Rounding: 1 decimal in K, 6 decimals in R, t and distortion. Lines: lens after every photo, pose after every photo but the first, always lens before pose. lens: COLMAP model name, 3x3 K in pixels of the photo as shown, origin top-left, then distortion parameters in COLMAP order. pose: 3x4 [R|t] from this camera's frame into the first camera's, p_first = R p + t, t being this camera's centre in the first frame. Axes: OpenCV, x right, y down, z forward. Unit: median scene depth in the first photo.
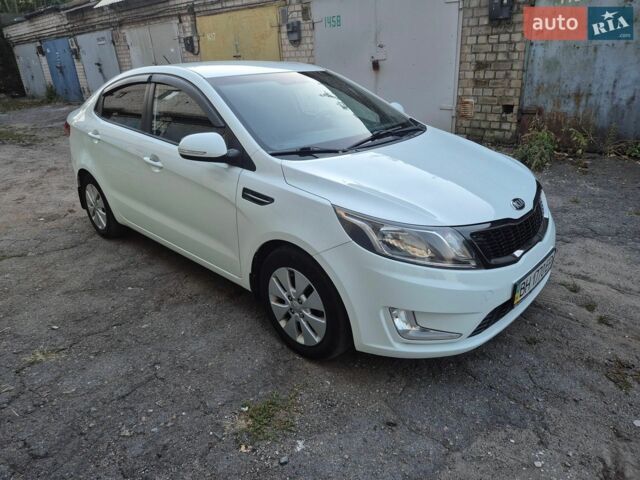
lens RADIAL K [[425.6, 0, 311.6], [0, 425.6, 229.4], [0, 0, 1]] dist [0.063612, -0.048711]
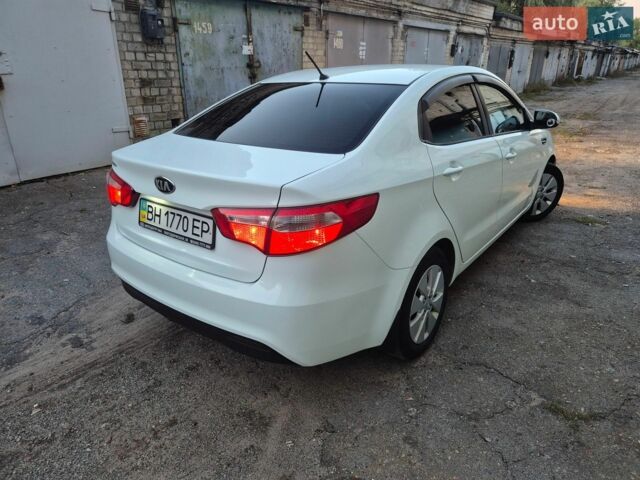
lens RADIAL K [[425.6, 0, 323.0], [0, 425.6, 233.5], [0, 0, 1]] dist [0.063612, -0.048711]
pose [[-0.128036, -0.318565, 0.939214, -0.779843], [0.377768, 0.859953, 0.343179, -0.302710], [-0.917005, 0.398744, 0.010239, 0.851122]]
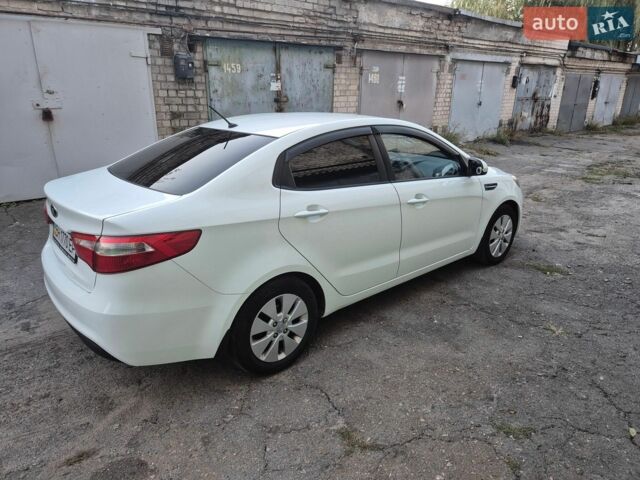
lens RADIAL K [[425.6, 0, 320.9], [0, 425.6, 234.1], [0, 0, 1]] dist [0.063612, -0.048711]
pose [[0.086530, -0.275175, 0.957492, -0.847723], [0.361082, 0.904411, 0.227288, -0.241927], [-0.928511, 0.326066, 0.177620, 0.610451]]
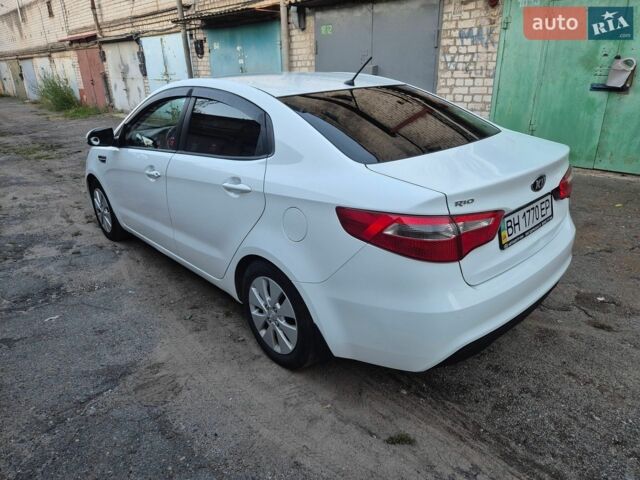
lens RADIAL K [[425.6, 0, 321.1], [0, 425.6, 237.4], [0, 0, 1]] dist [0.063612, -0.048711]
pose [[-0.996359, 0.049262, 0.069588, -0.239198], [0.083646, 0.722838, 0.685937, -0.505478], [-0.016510, 0.689260, -0.724326, 1.273709]]
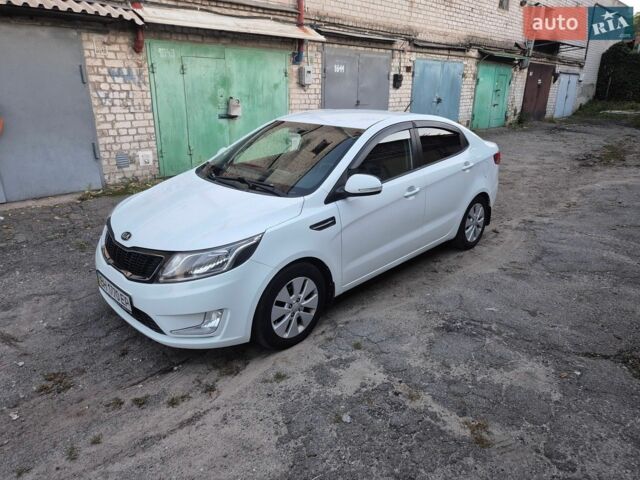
lens RADIAL K [[425.6, 0, 314.7], [0, 425.6, 231.8], [0, 0, 1]] dist [0.063612, -0.048711]
pose [[-0.007933, 0.365098, -0.930935, 0.719280], [-0.374394, 0.862166, 0.341318, -0.311622], [0.927236, 0.351244, 0.129851, 0.571183]]
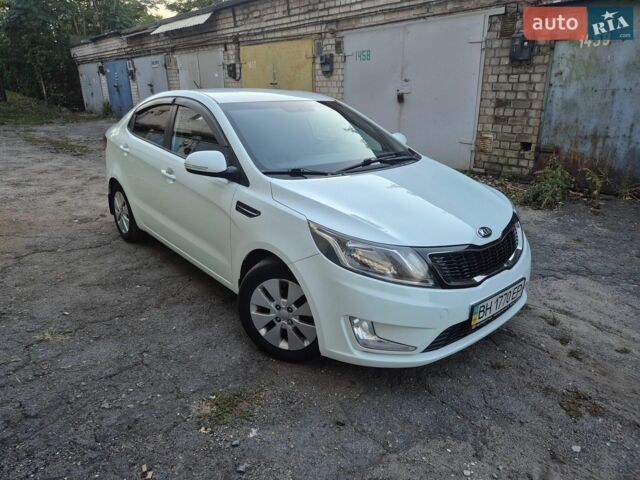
lens RADIAL K [[425.6, 0, 311.6], [0, 425.6, 230.8], [0, 0, 1]] dist [0.063612, -0.048711]
pose [[0.993763, 0.073053, -0.084256, 0.061291], [-0.077581, 0.995640, -0.051782, 0.010756], [0.080106, 0.057996, 0.995098, -0.041030]]
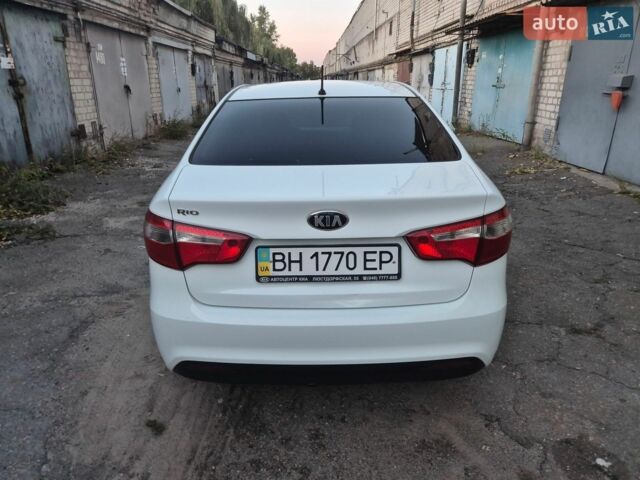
lens RADIAL K [[425.6, 0, 314.7], [0, 425.6, 232.1], [0, 0, 1]] dist [0.063612, -0.048711]
pose [[-0.696836, -0.186496, 0.692560, -0.610722], [0.303595, 0.798135, 0.520395, -0.416987], [-0.649808, 0.572888, -0.499549, 1.123932]]
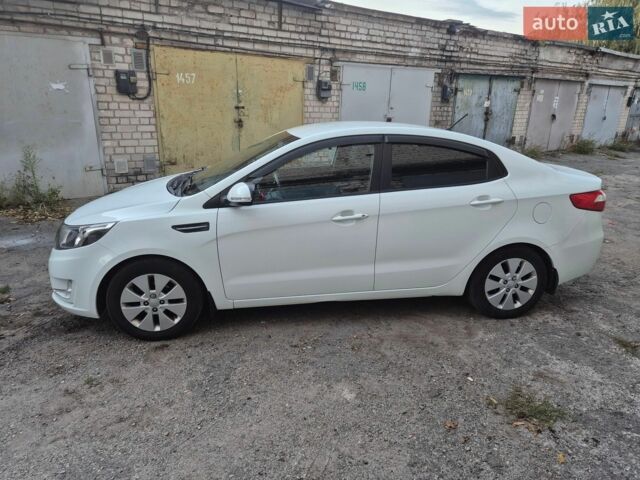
lens RADIAL K [[425.6, 0, 315.5], [0, 425.6, 241.7], [0, 0, 1]] dist [0.063612, -0.048711]
pose [[0.185345, -0.241809, 0.952458, -1.734072], [0.350147, 0.921885, 0.165910, -0.446531], [-0.918175, 0.302749, 0.255535, 1.305154]]
